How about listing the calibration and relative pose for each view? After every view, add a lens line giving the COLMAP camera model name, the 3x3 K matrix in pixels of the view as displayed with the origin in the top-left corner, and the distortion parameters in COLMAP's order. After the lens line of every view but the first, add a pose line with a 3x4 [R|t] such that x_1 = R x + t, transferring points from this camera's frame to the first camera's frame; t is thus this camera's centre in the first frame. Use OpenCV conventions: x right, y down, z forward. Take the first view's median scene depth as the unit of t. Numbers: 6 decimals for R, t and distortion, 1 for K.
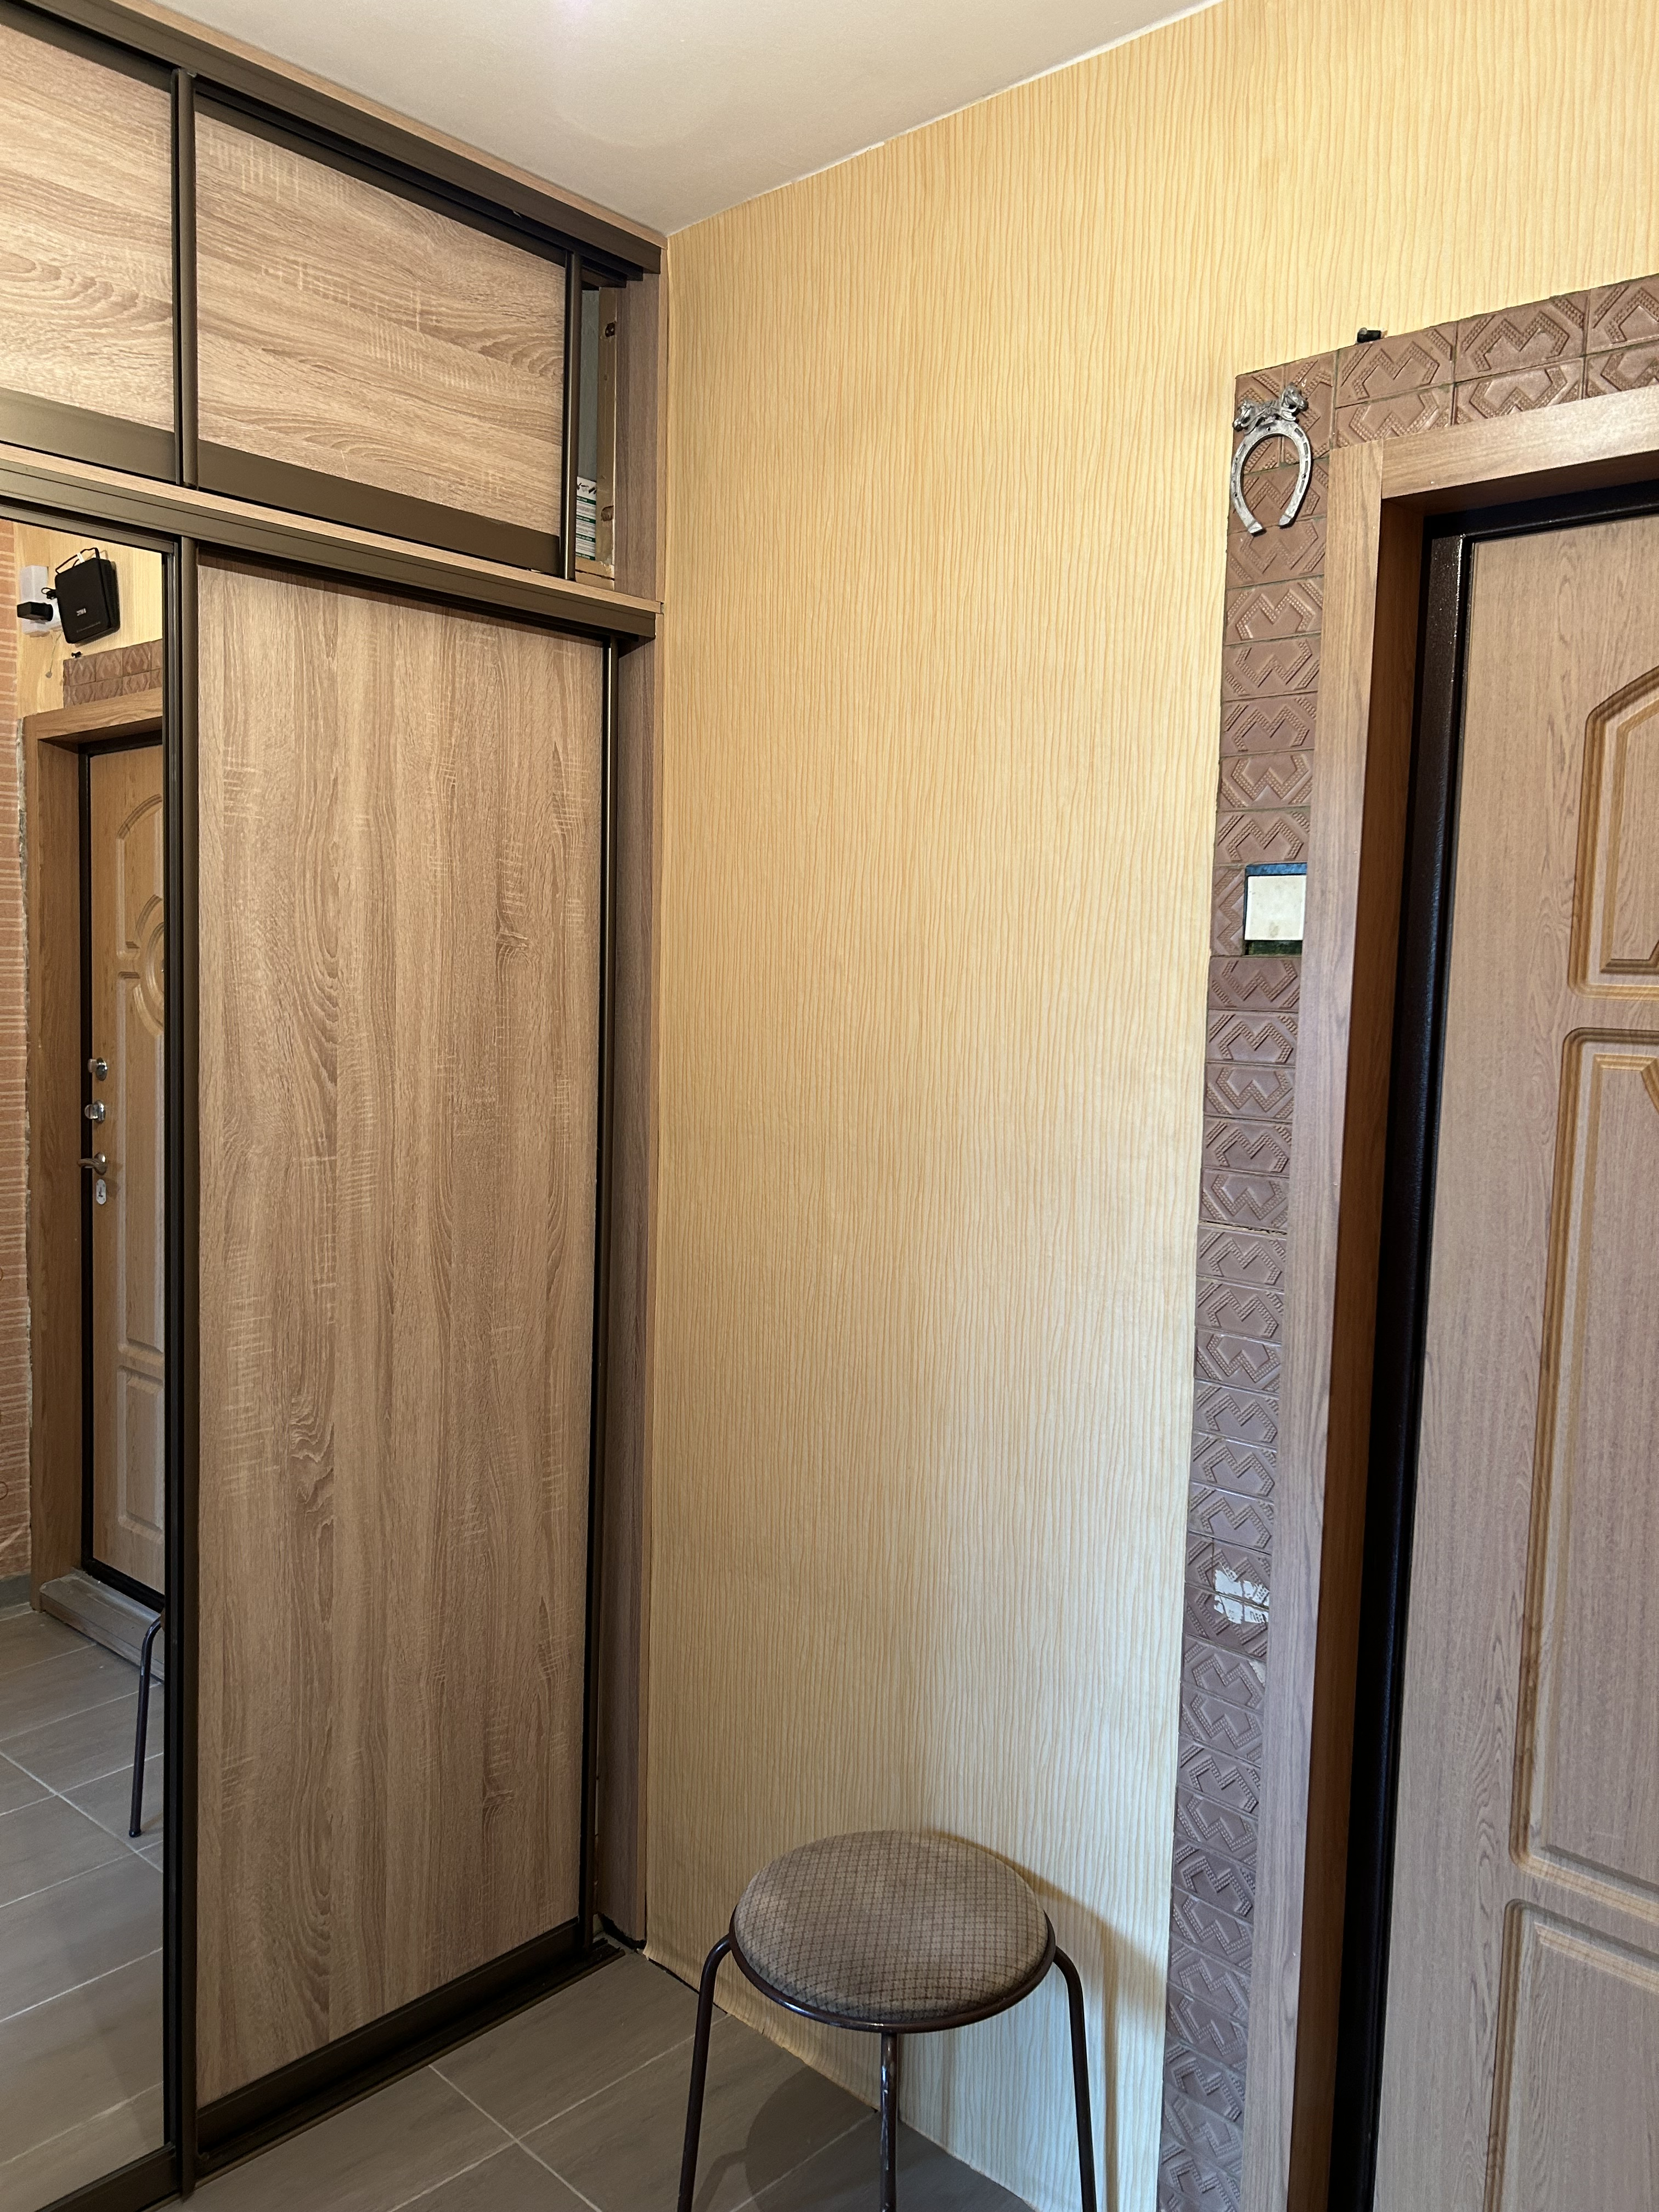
lens RADIAL K [[1665.2, 0, 834.6], [0, 1665.2, 1101.6], [0, 0, 1]] dist [0.041566, -0.070480]
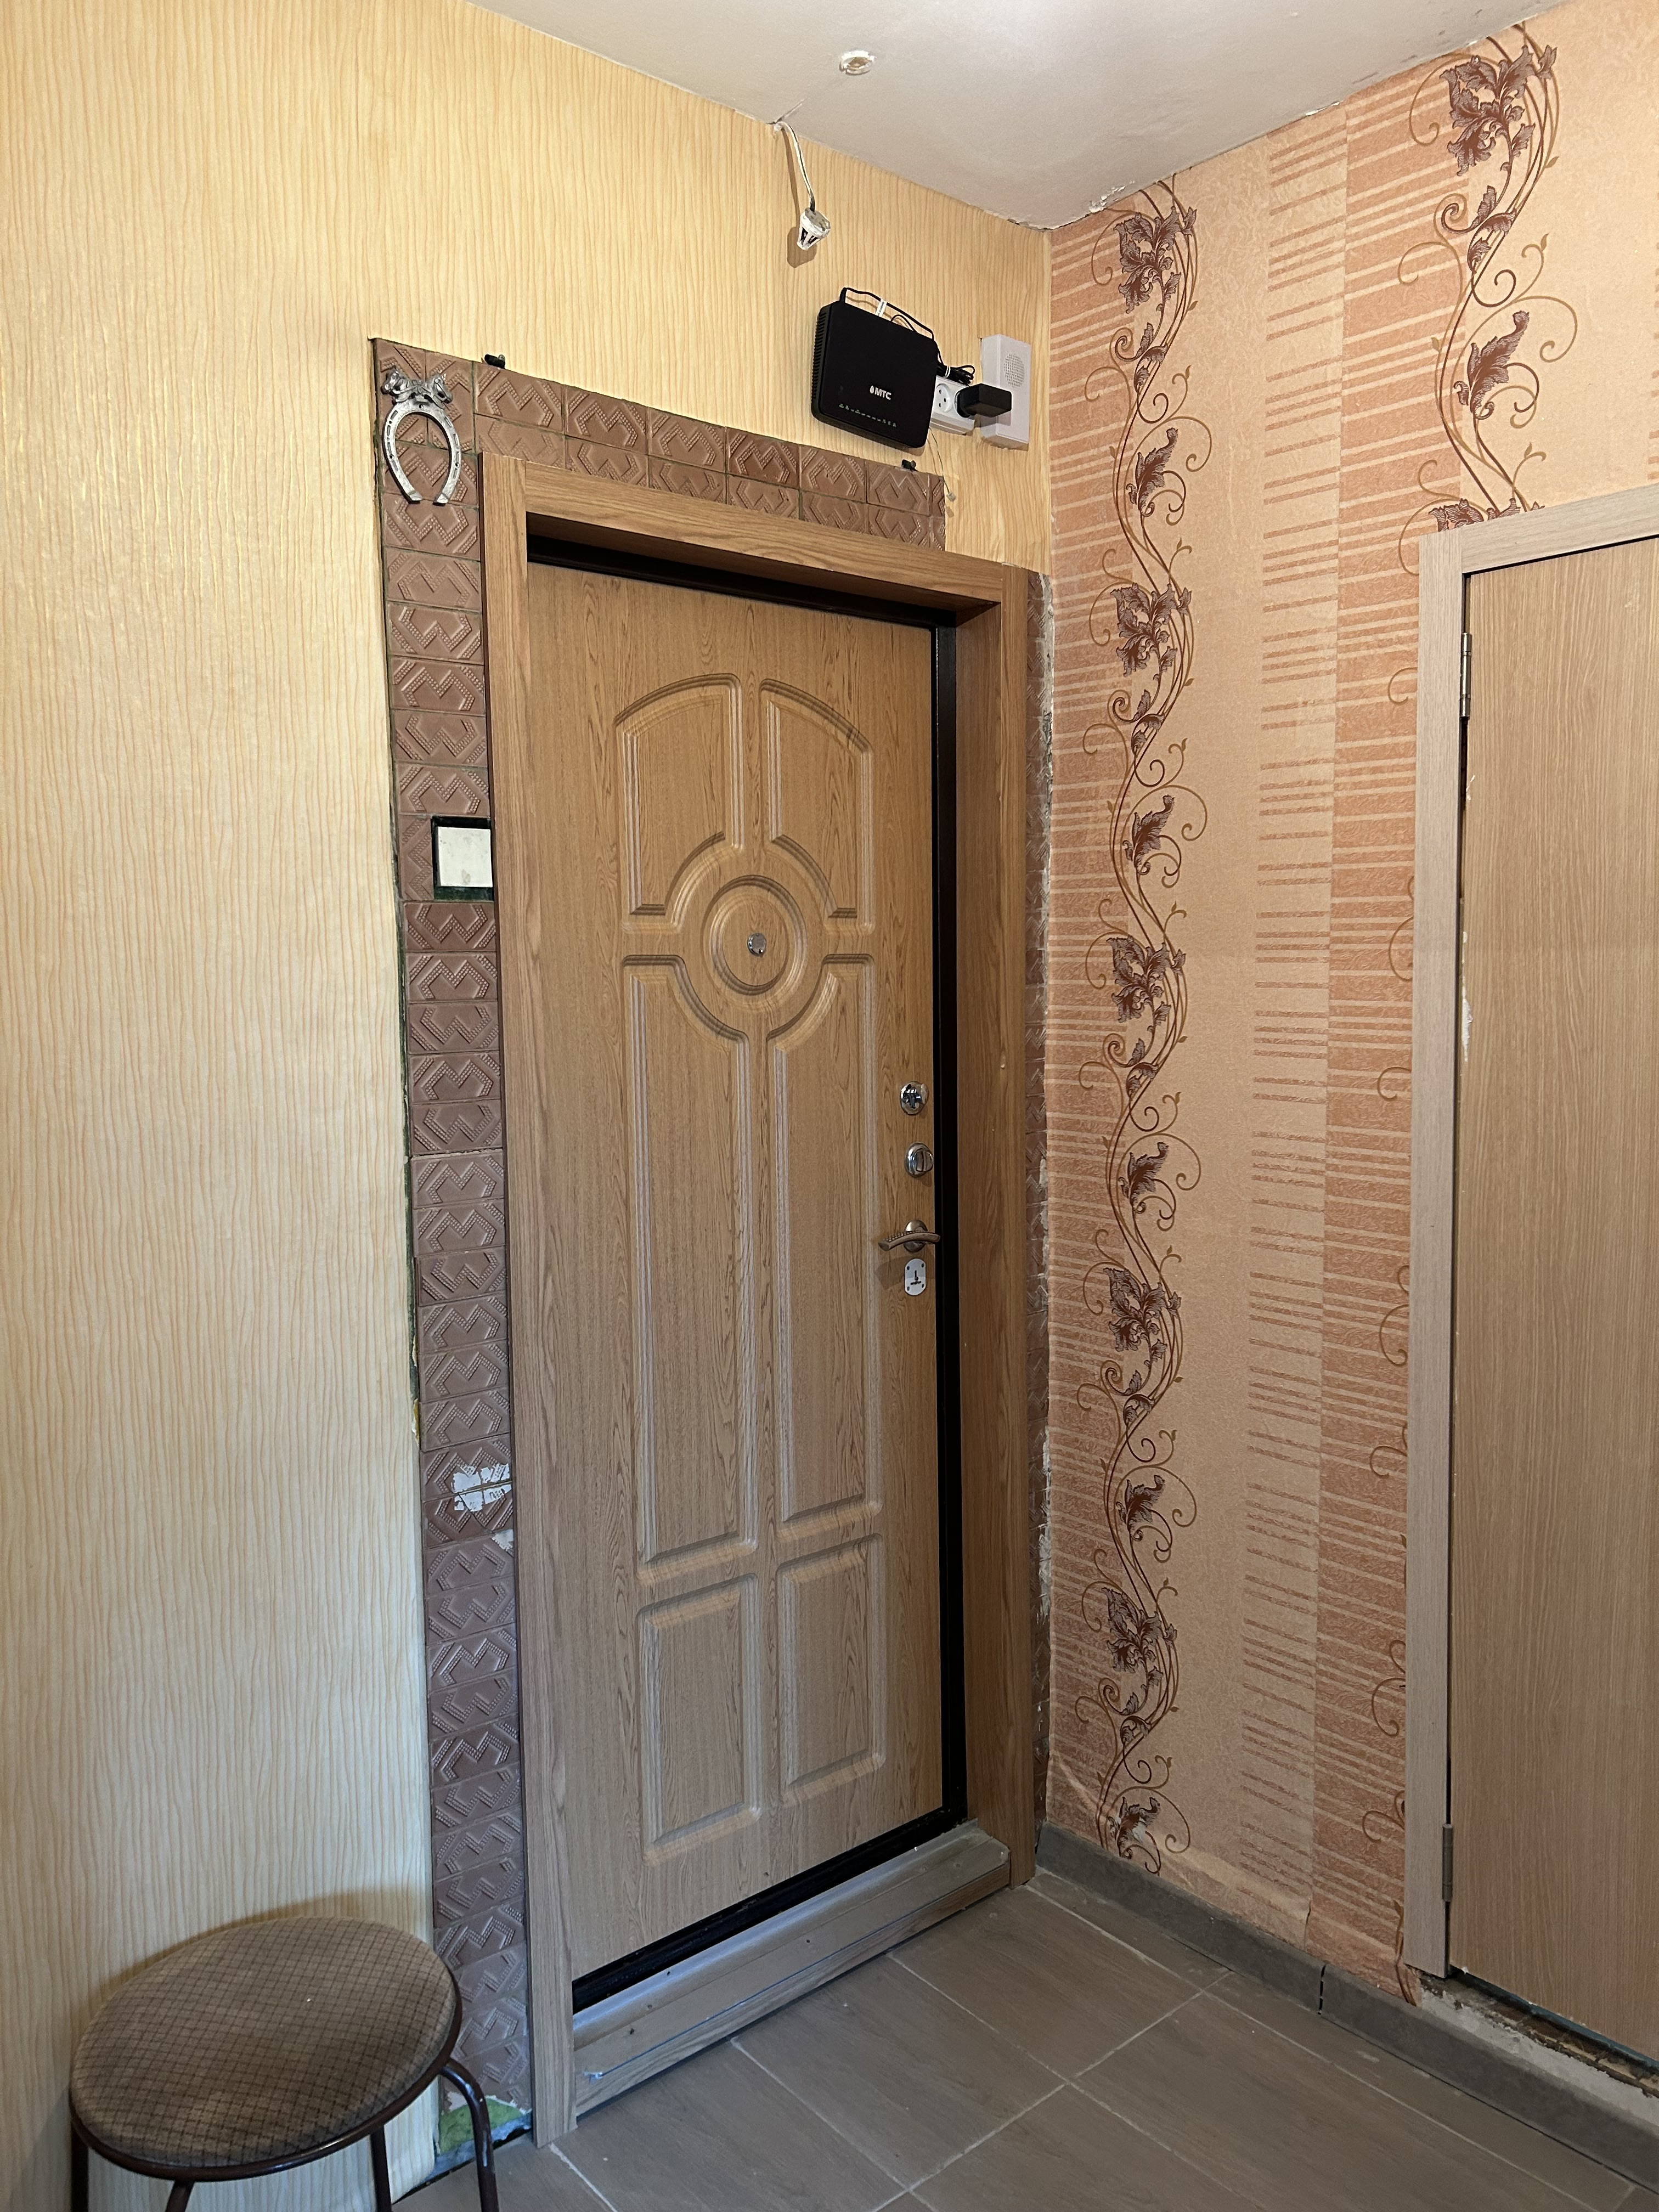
lens RADIAL K [[1665.2, 0, 834.9], [0, 1665.2, 1109.6], [0, 0, 1]] dist [0.041566, -0.070480]
pose [[0.075771, -0.123224, 0.989482, -0.794951], [0.090697, 0.989073, 0.116228, -0.055102], [-0.992992, 0.080936, 0.086119, 0.650817]]
